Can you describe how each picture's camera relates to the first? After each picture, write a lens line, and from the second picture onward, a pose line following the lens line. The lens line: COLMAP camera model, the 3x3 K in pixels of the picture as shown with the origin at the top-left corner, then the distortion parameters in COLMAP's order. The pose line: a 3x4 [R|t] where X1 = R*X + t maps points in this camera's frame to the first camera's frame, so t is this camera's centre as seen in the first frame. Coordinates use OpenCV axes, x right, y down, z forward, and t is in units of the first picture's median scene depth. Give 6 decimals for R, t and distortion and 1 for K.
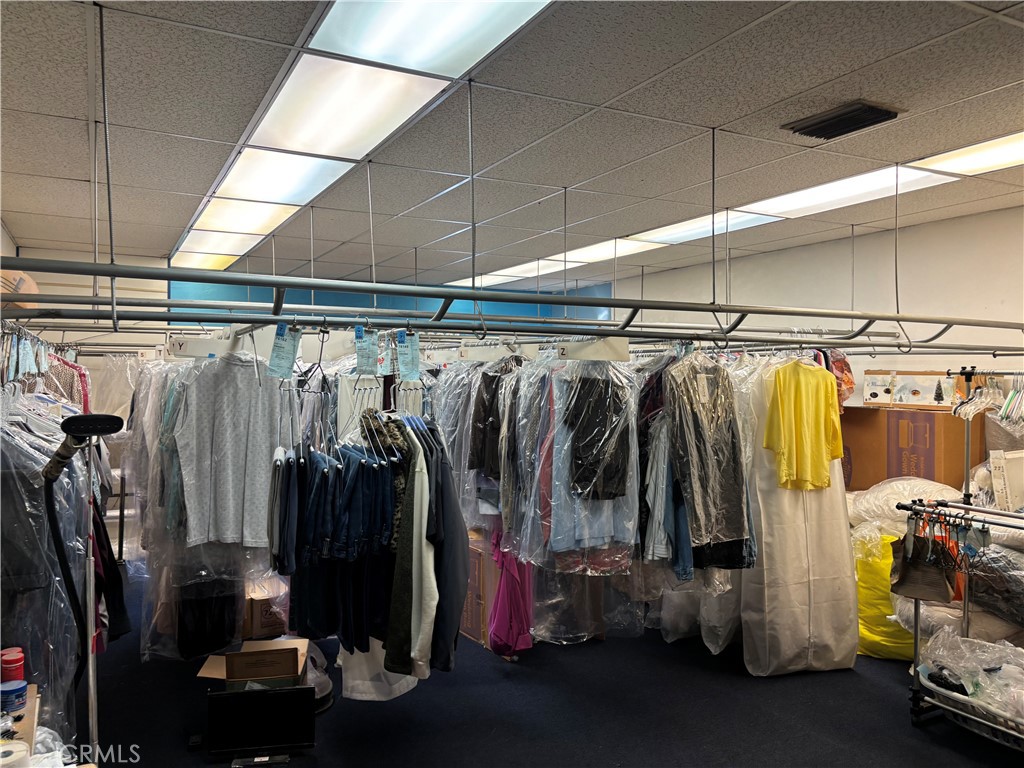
lens RADIAL K [[780.7, 0, 512.1], [0, 780.7, 380.2], [0, 0, 1]] dist [0.001077, -0.000739]
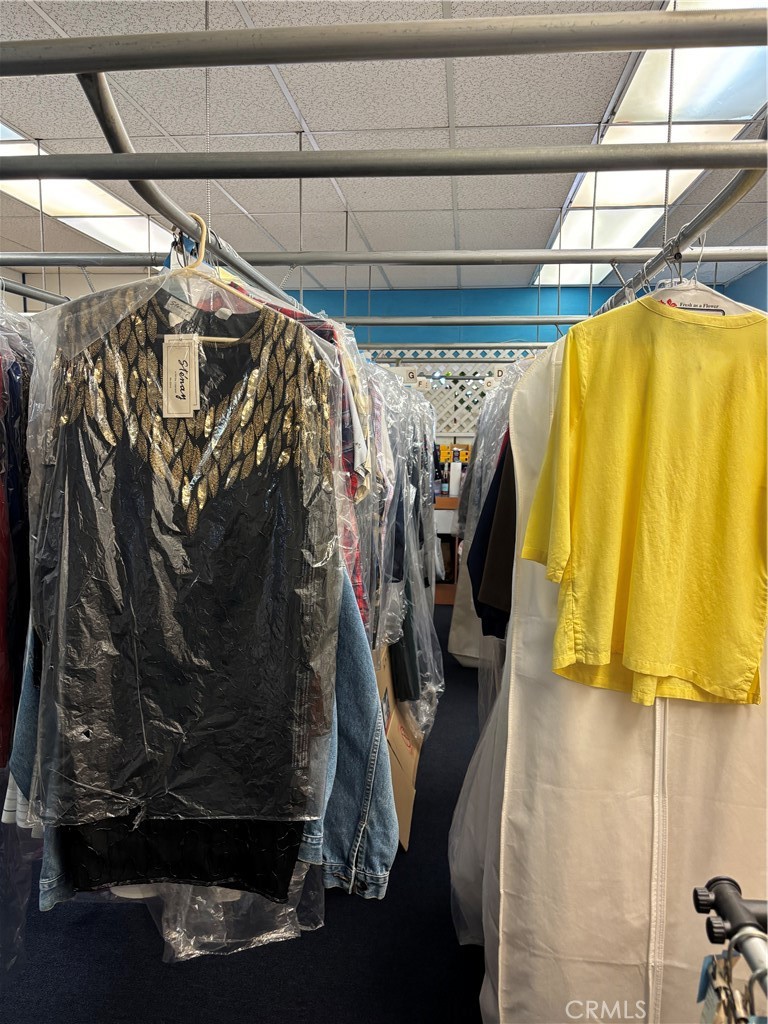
lens RADIAL K [[780.7, 0, 384.5], [0, 780.7, 513.4], [0, 0, 1]] dist [0.001077, -0.000739]
pose [[0.834552, 0.066153, -0.546944, 0.460370], [-0.010818, 0.994541, 0.103784, 0.030700], [0.550823, -0.080697, 0.830711, 0.681080]]
